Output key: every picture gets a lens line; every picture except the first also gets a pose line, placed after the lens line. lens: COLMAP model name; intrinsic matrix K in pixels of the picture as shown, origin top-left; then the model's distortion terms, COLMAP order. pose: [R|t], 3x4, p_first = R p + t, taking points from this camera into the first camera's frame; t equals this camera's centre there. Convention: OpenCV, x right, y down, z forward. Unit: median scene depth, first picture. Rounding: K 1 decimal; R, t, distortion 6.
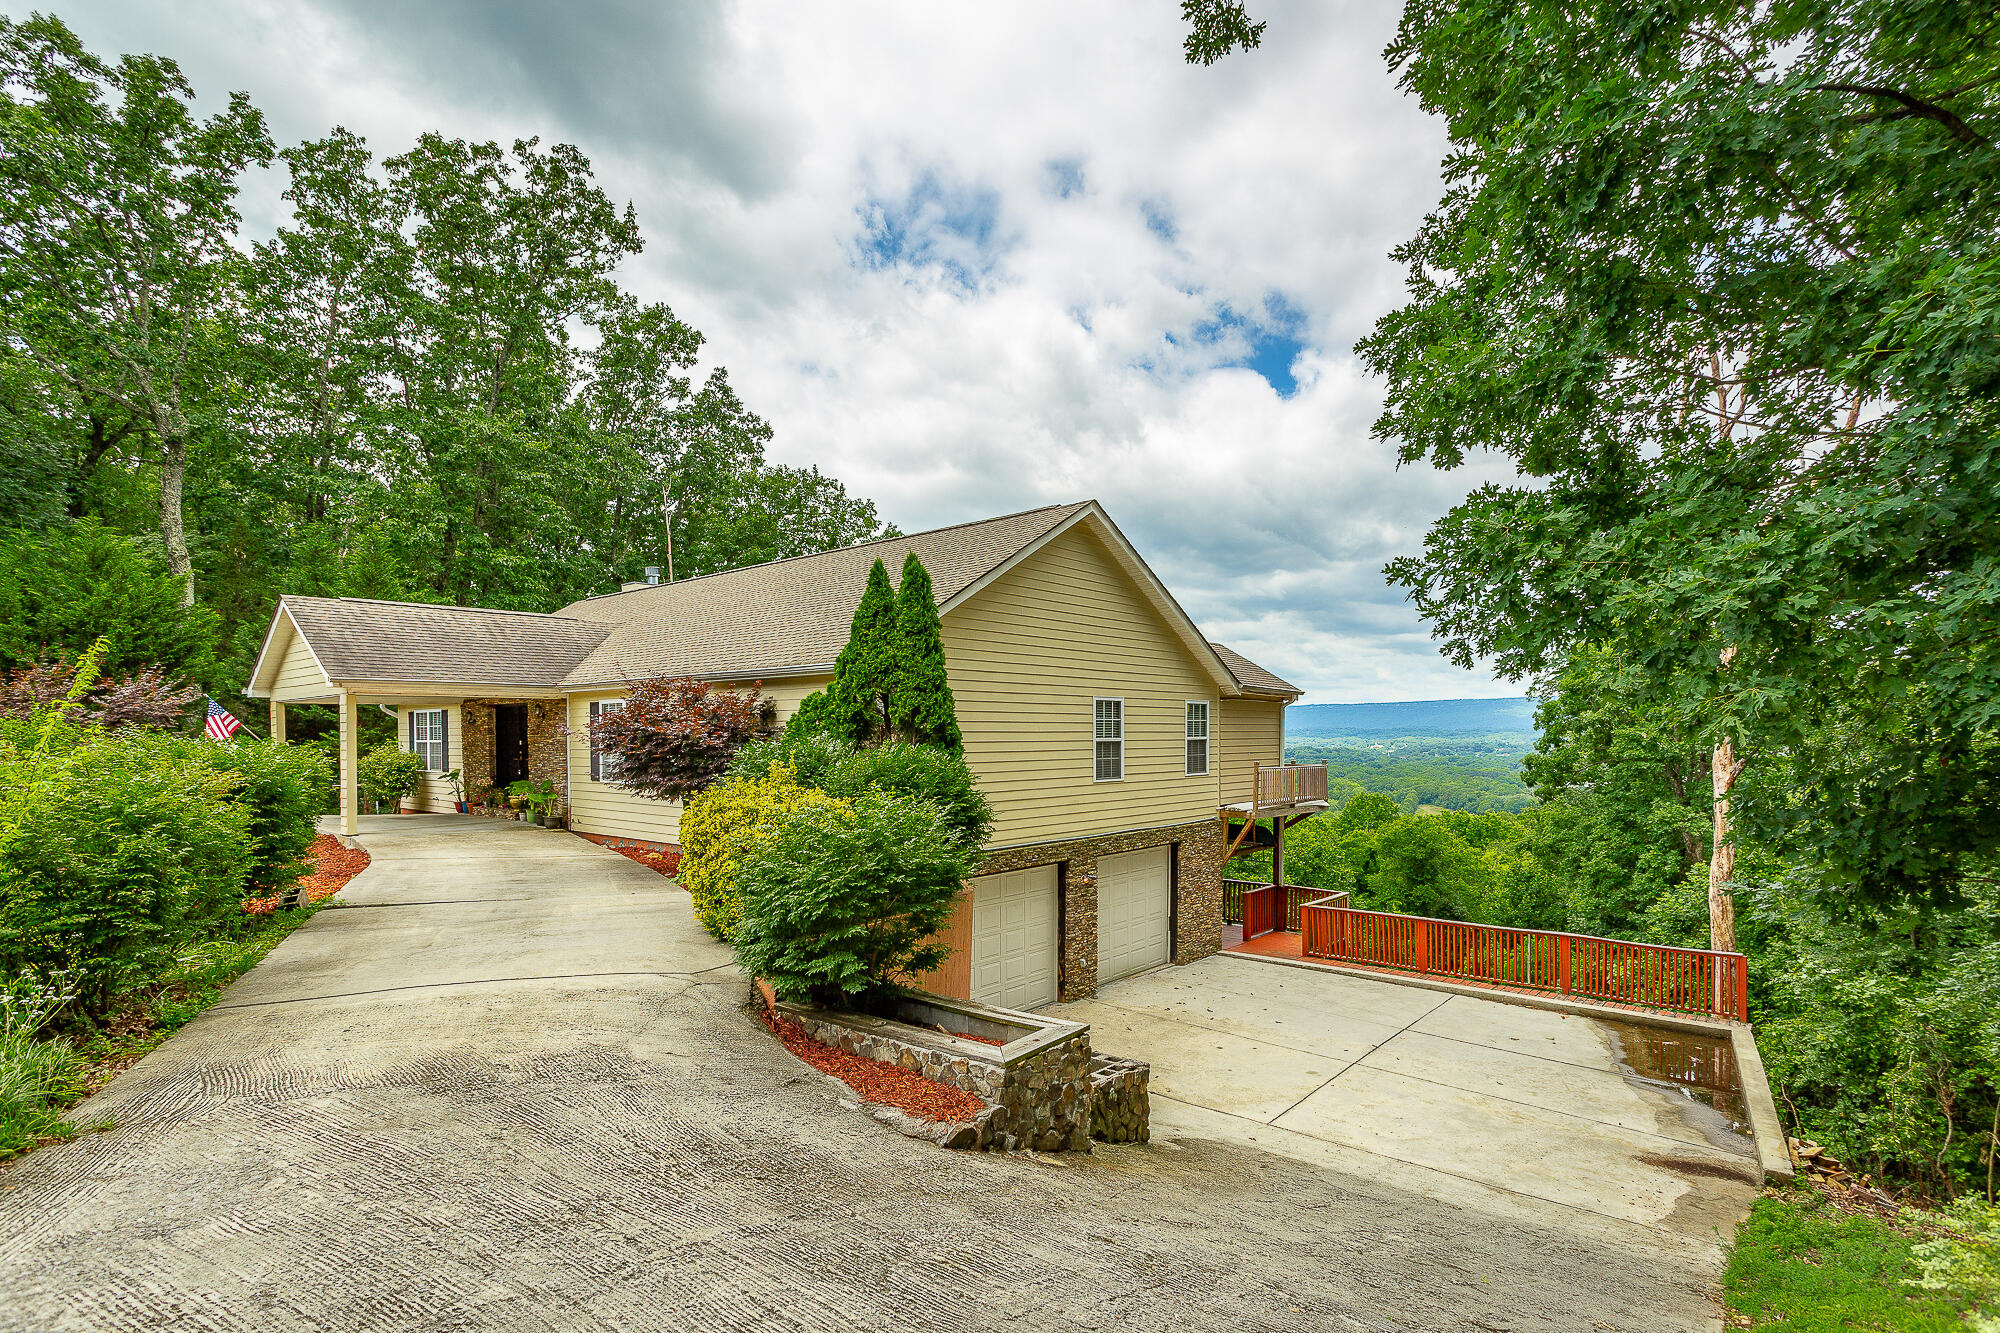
lens RADIAL K [[978.5, 0, 985.8], [0, 978.5, 740.2], [0, 0, 1]] dist [0.001581, 0.000236]
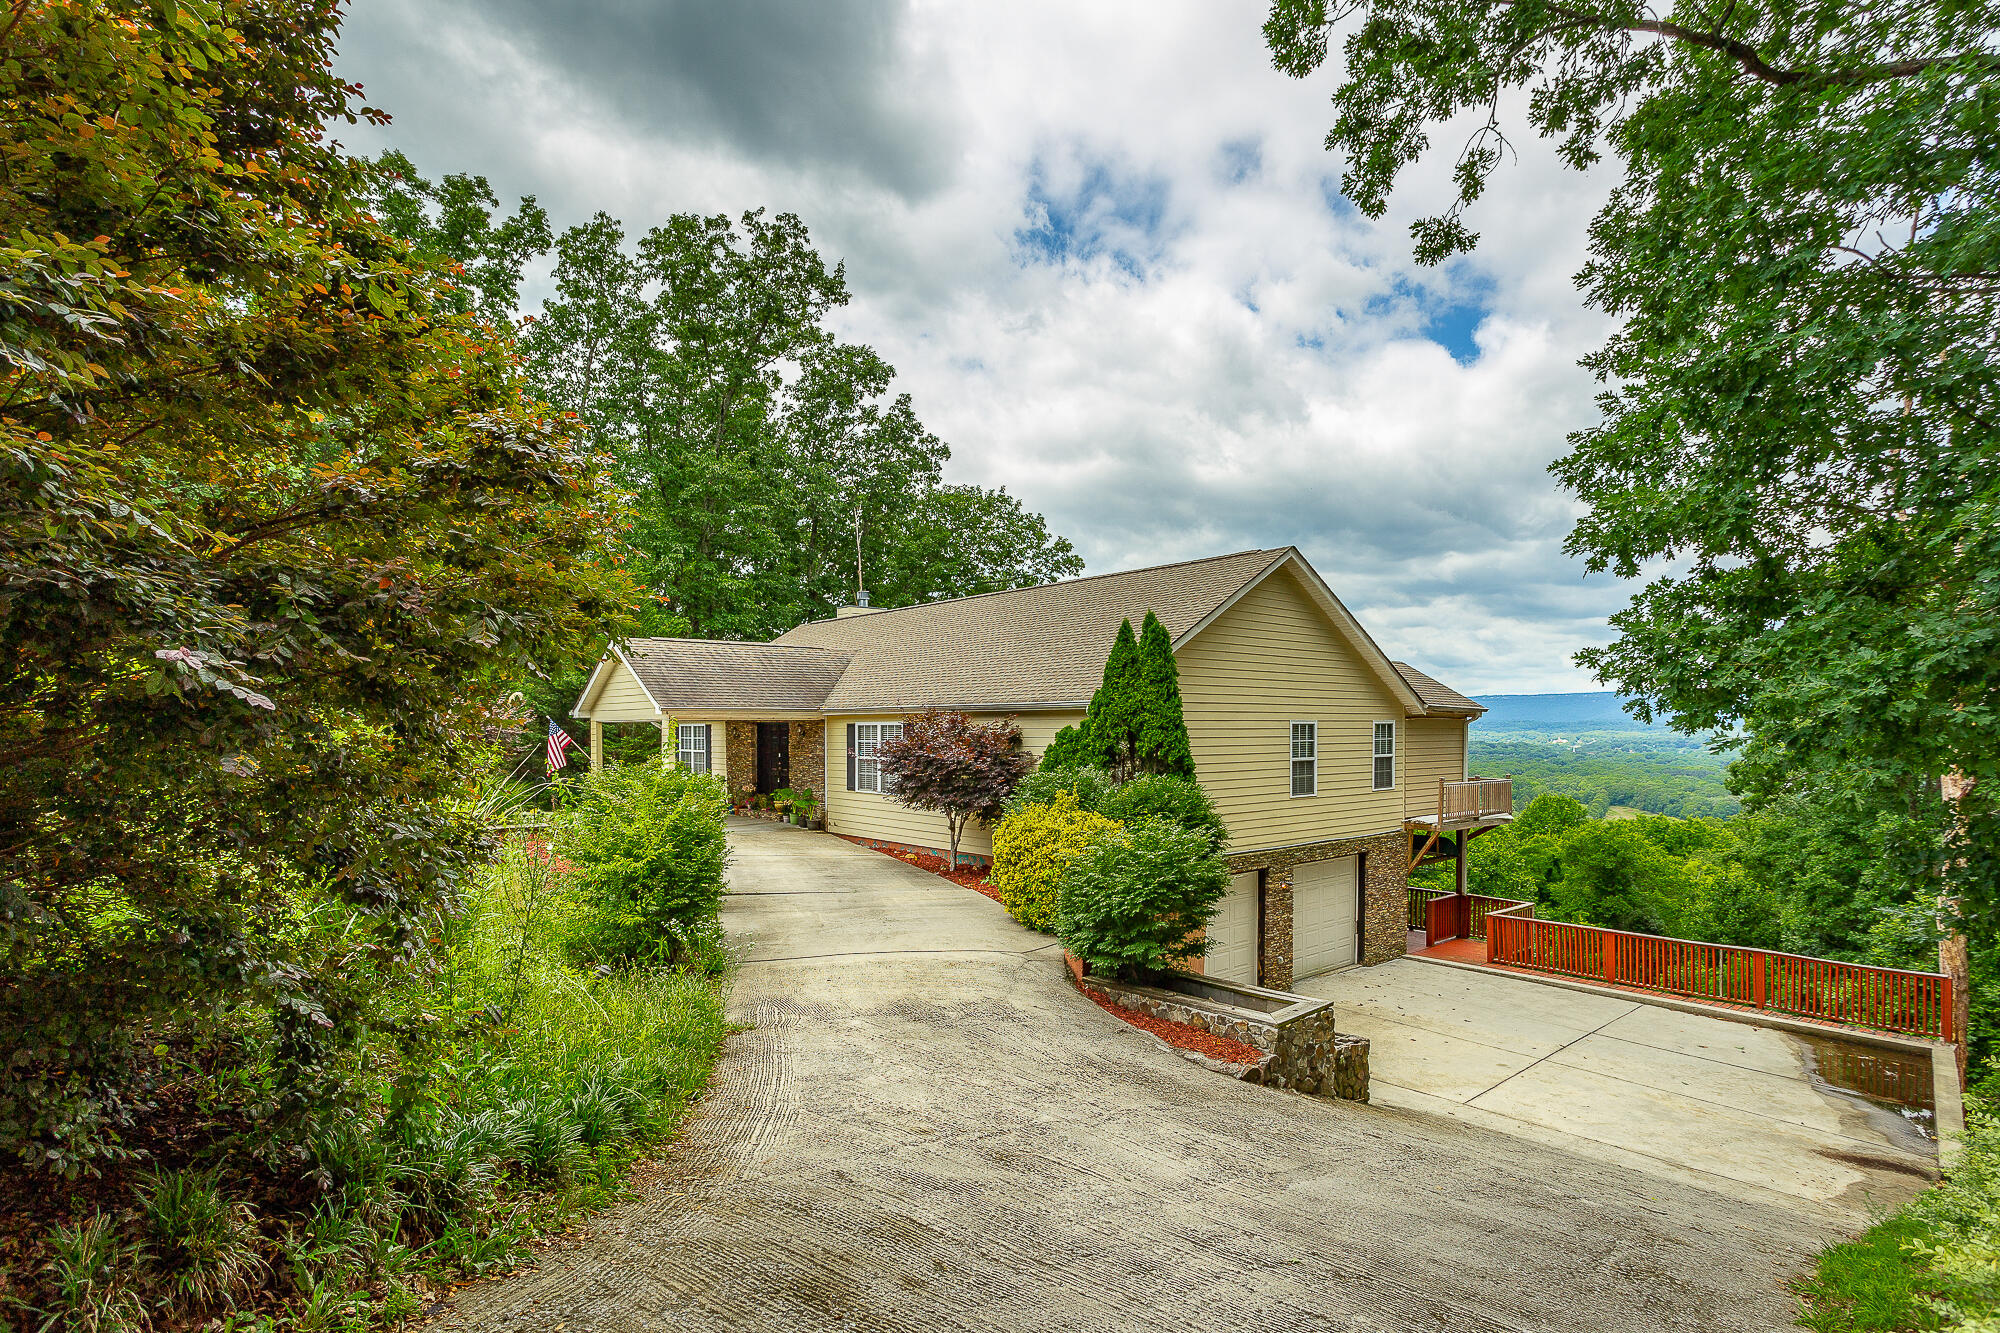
lens RADIAL K [[992.8, 0, 987.0], [0, 992.8, 728.4], [0, 0, 1]] dist [0.003701, 0.000876]
pose [[0.989769, 0.003817, -0.142629, -0.056510], [-0.004472, 0.999981, -0.004270, -0.023948], [0.142610, 0.004864, 0.989767, -0.134355]]
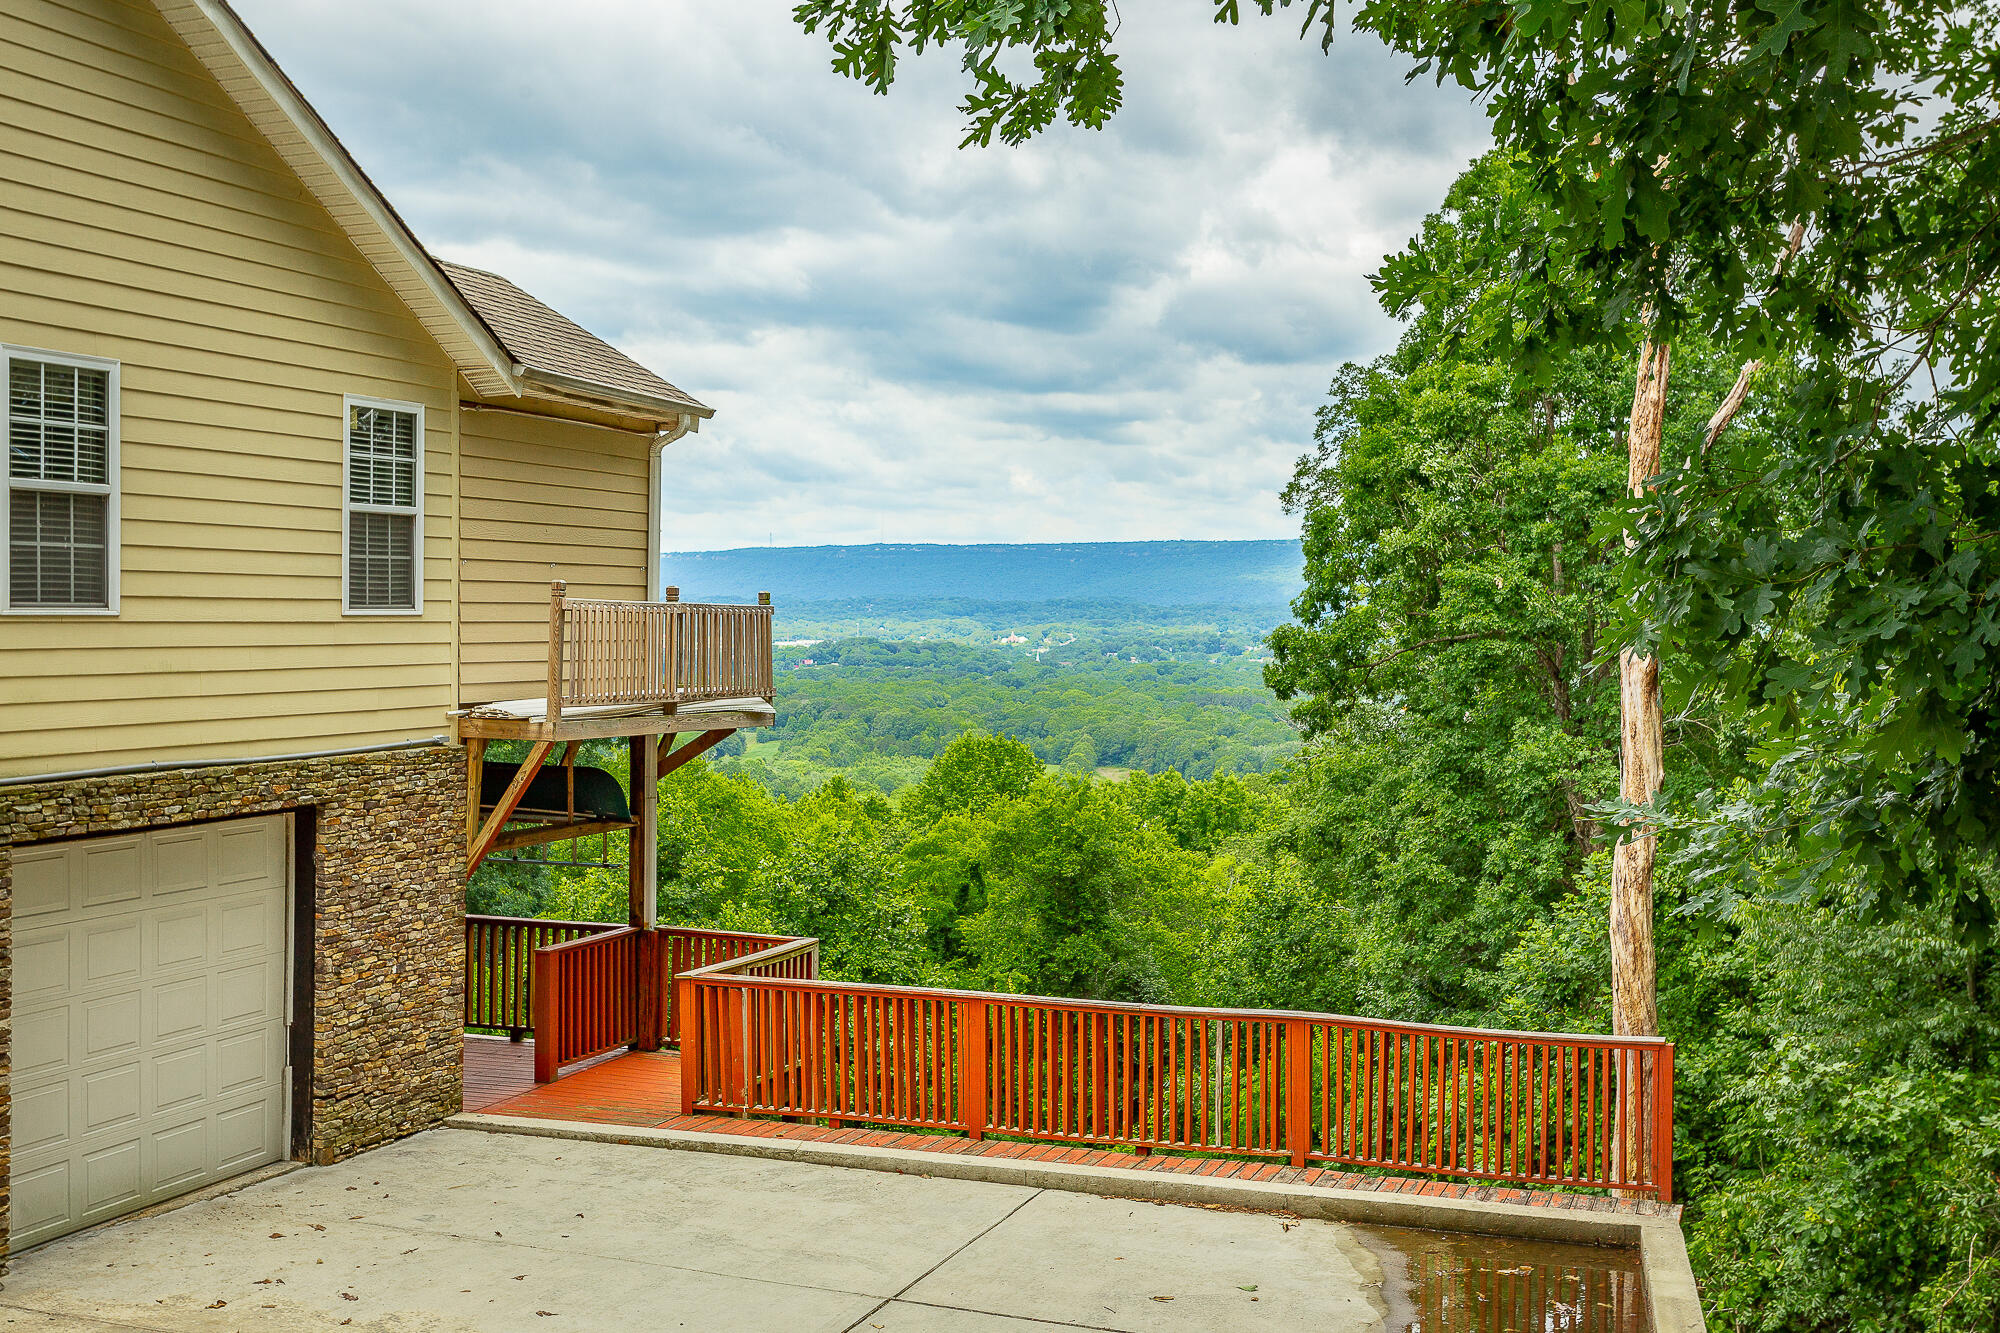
lens RADIAL K [[2331.6, 0, 996.6], [0, 2331.6, 595.7], [0, 0, 1]] dist [0.001058, 0.007569]
pose [[0.930974, 0.013765, 0.364826, 0.109845], [-0.009871, 0.999873, -0.012537, 0.035050], [-0.364952, 0.008071, 0.930991, 0.137694]]
